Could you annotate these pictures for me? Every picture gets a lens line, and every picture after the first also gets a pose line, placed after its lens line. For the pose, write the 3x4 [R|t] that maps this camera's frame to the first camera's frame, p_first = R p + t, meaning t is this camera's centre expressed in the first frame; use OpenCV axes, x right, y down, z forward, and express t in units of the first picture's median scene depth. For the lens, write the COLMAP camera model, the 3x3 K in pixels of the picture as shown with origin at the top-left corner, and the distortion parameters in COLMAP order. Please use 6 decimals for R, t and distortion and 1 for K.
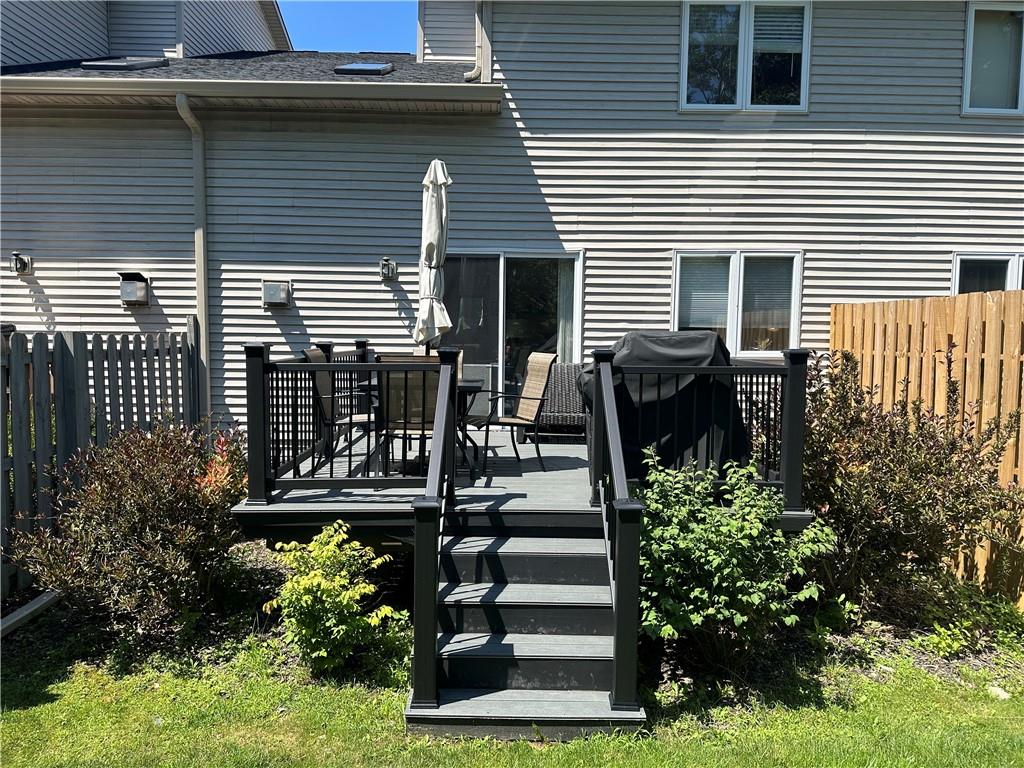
lens RADIAL K [[731.6, 0, 501.6], [0, 731.6, 391.9], [0, 0, 1]] dist [0.042802, -0.063740]
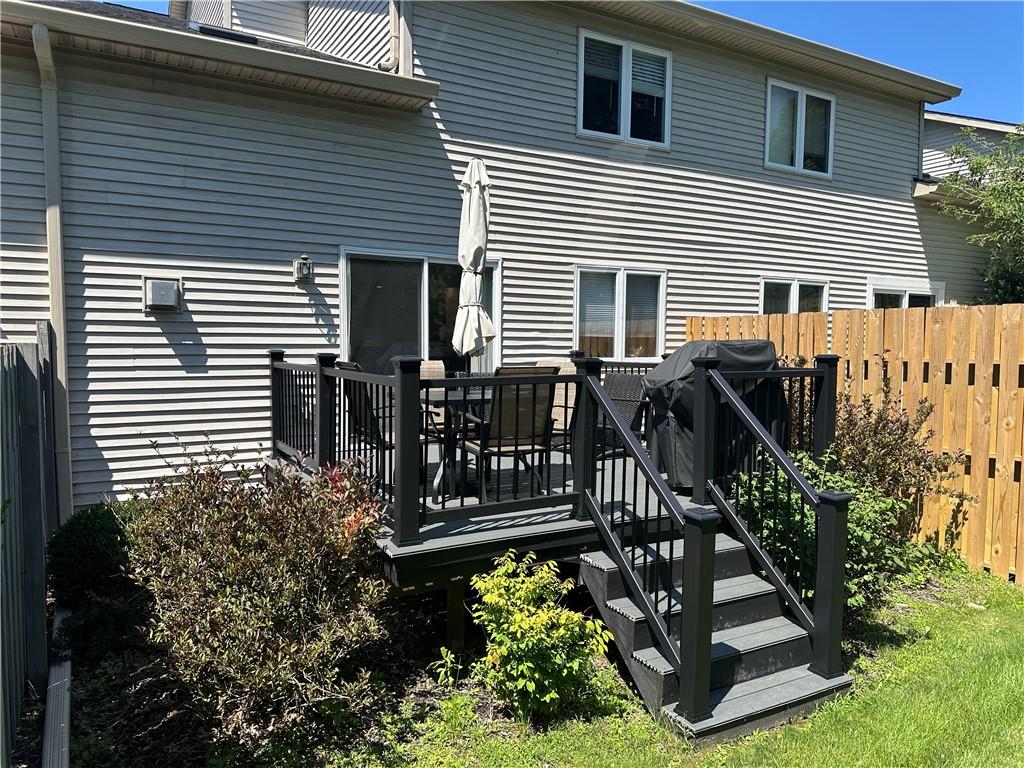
lens RADIAL K [[731.6, 0, 521.4], [0, 731.6, 395.0], [0, 0, 1]] dist [0.042802, -0.063740]
pose [[0.873218, -0.038900, 0.485775, -0.361469], [0.042132, 0.999103, 0.004271, -0.011052], [-0.485506, 0.016737, 0.874073, 0.110980]]
